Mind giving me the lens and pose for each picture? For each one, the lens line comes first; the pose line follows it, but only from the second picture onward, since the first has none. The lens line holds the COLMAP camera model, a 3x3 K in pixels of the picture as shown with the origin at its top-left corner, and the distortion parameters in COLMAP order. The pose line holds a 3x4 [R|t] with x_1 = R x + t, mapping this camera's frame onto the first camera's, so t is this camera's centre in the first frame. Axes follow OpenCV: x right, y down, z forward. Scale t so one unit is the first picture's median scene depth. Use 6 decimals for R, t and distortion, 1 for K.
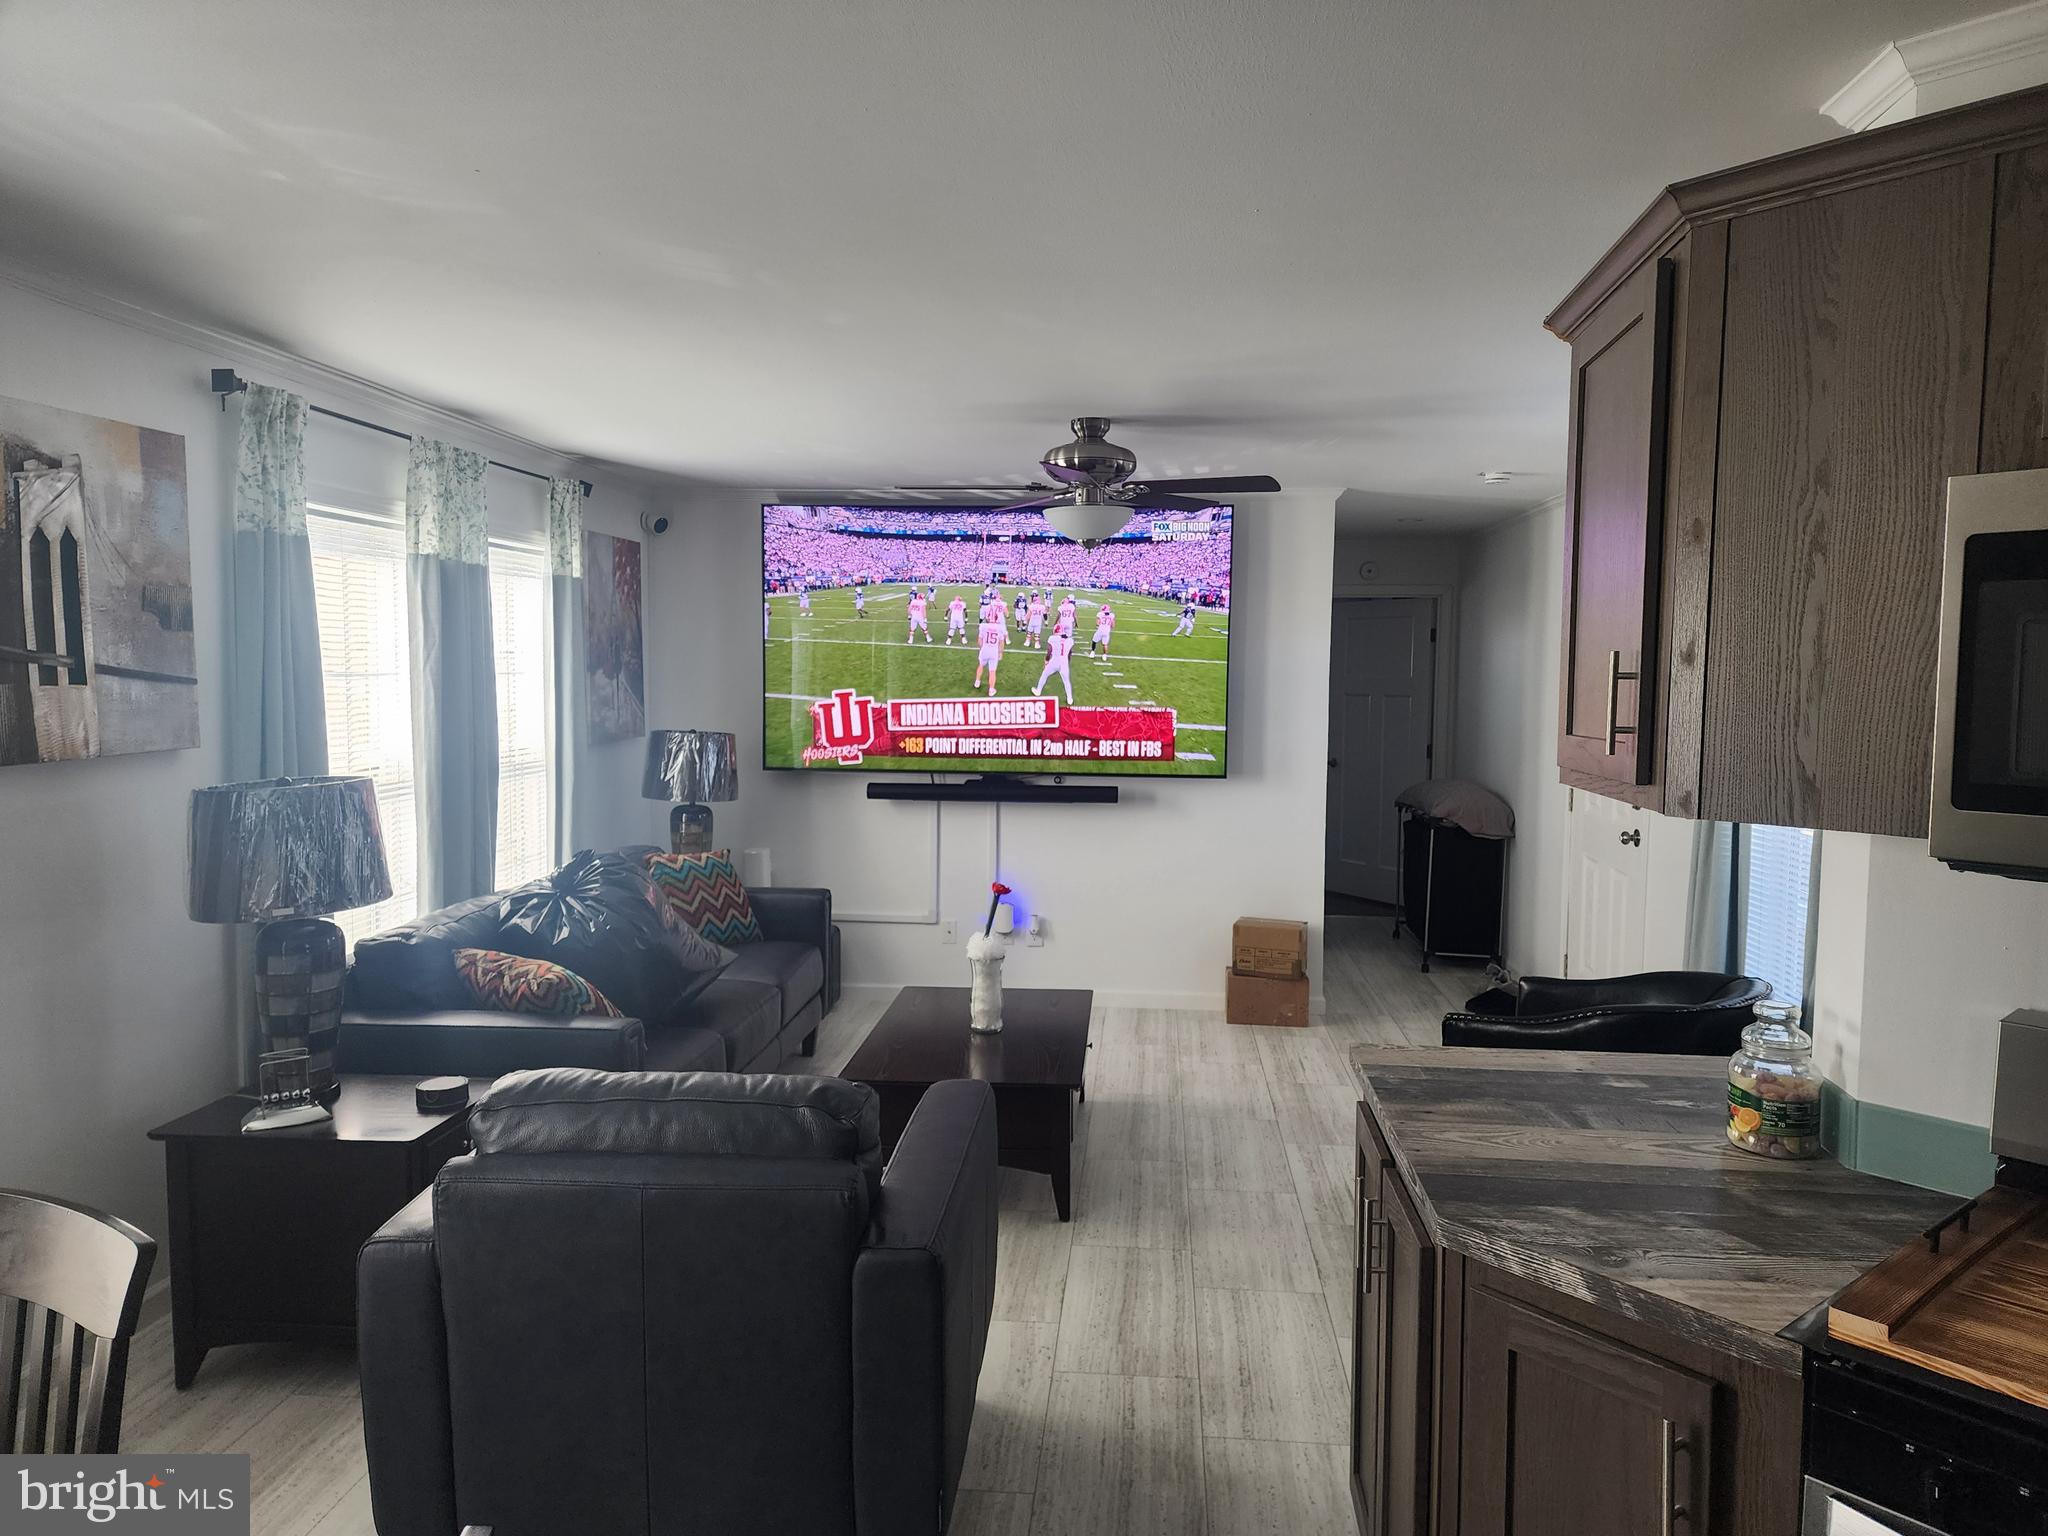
lens RADIAL K [[1364.4, 0, 1032.8], [0, 1364.4, 752.7], [0, 0, 1]] dist [0.097839, -0.088639]
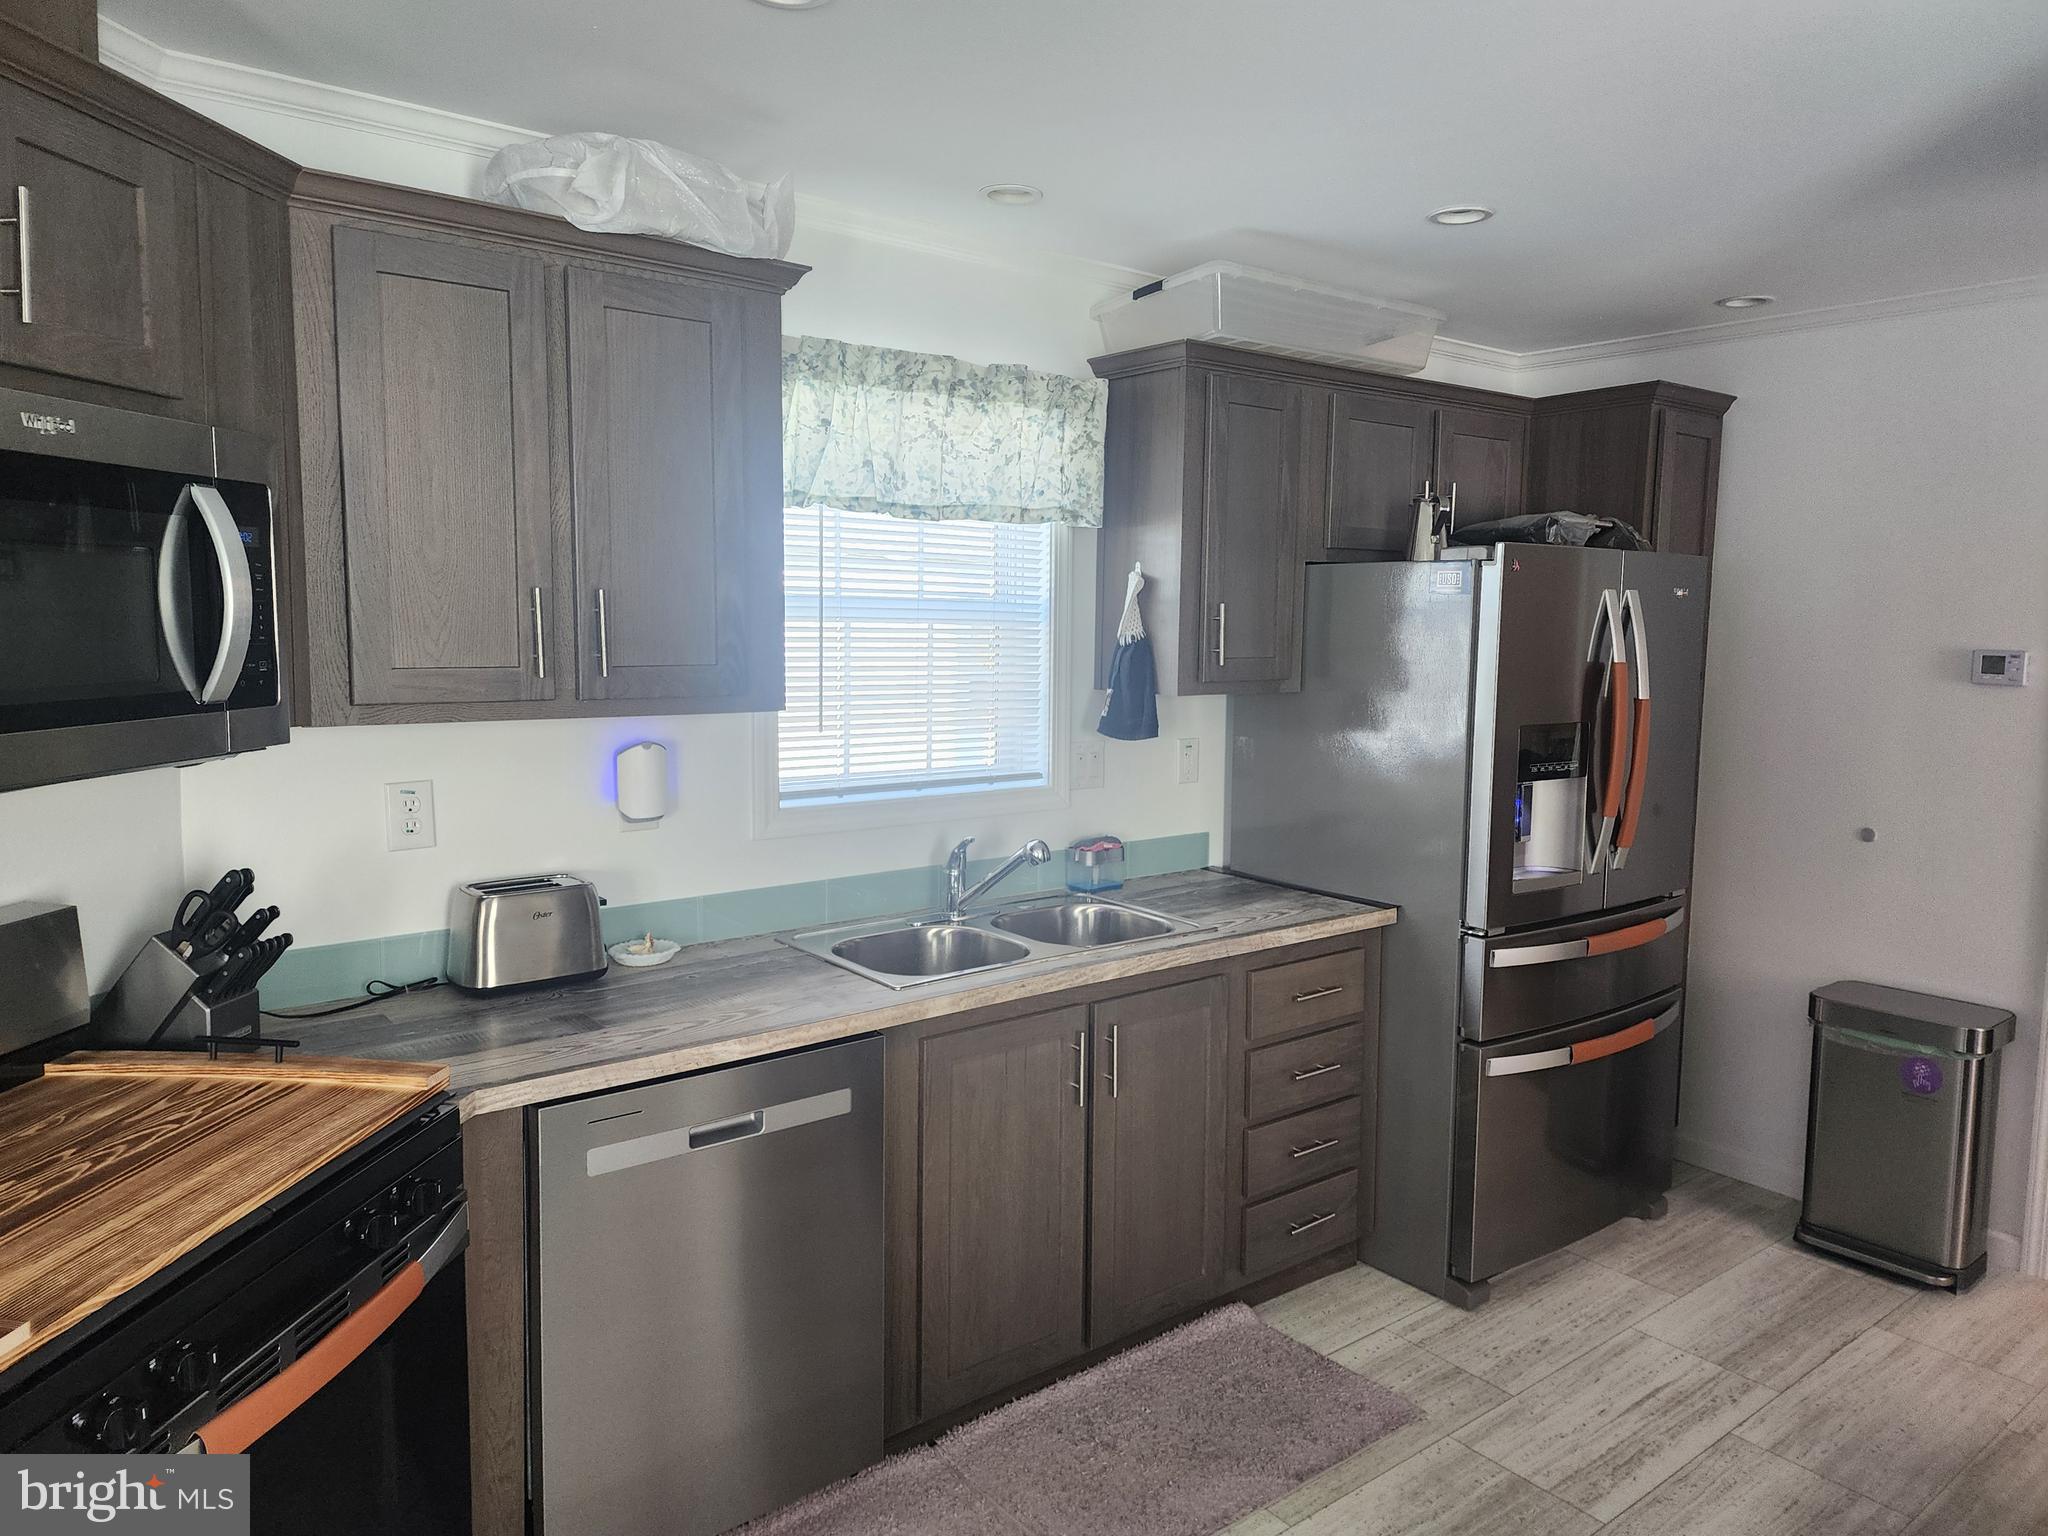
lens RADIAL K [[1364.4, 0, 1032.8], [0, 1364.4, 752.7], [0, 0, 1]] dist [0.097839, -0.088639]
pose [[-0.678483, -0.086998, 0.729446, -0.352344], [0.030895, 0.988705, 0.146655, -0.048963], [-0.733966, 0.122039, -0.668132, 0.850164]]
